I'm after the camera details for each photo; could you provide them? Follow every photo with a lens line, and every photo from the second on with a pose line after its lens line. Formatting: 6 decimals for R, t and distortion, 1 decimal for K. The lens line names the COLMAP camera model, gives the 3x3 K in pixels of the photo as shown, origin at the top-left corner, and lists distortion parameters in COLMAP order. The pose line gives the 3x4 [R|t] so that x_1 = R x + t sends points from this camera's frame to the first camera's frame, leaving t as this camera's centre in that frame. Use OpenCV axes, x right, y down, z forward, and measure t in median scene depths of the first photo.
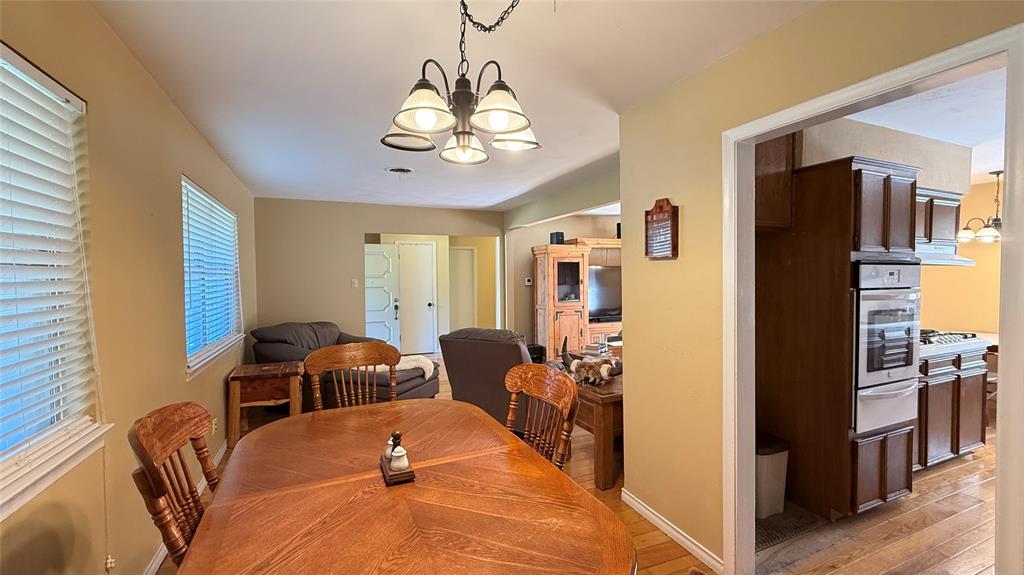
lens RADIAL K [[410.6, 0, 492.3], [0, 410.6, 286.7], [0, 0, 1]] dist [-0.000014, -0.000004]
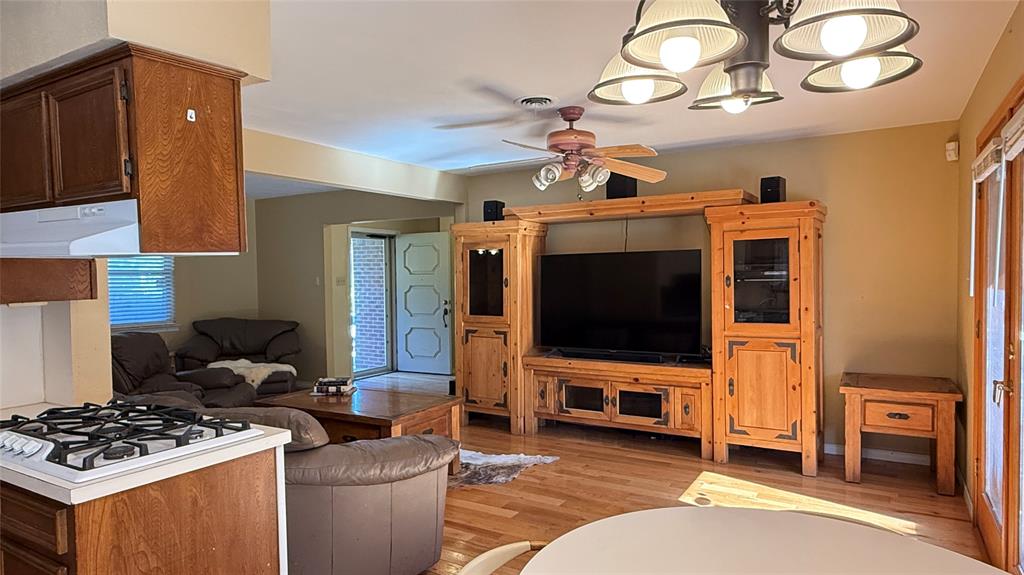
lens RADIAL K [[624.4, 0, 504.2], [0, 624.4, 291.2], [0, 0, 1]] dist [0.003428, -0.000106]
pose [[0.590522, 0.026987, -0.806570, 0.932169], [-0.012463, 0.999626, 0.024322, -0.021724], [0.806925, -0.004310, 0.590638, 0.474209]]
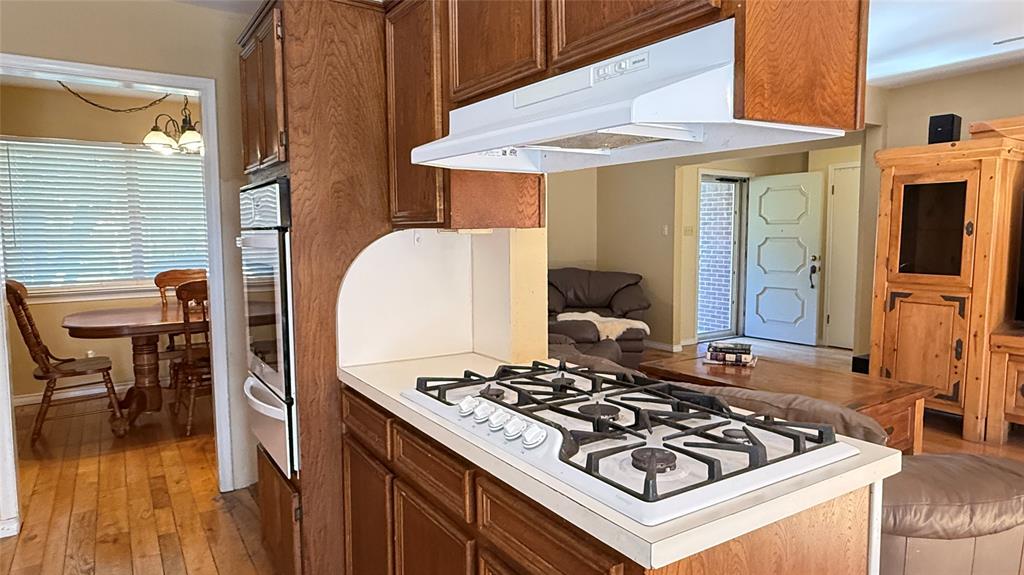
lens RADIAL K [[624.4, 0, 504.2], [0, 624.4, 291.2], [0, 0, 1]] dist [0.003428, -0.000106]
pose [[0.178659, 0.100236, -0.978792, 0.756827], [-0.019394, 0.994963, 0.098352, -0.002566], [0.983720, 0.001411, 0.179702, 0.426146]]
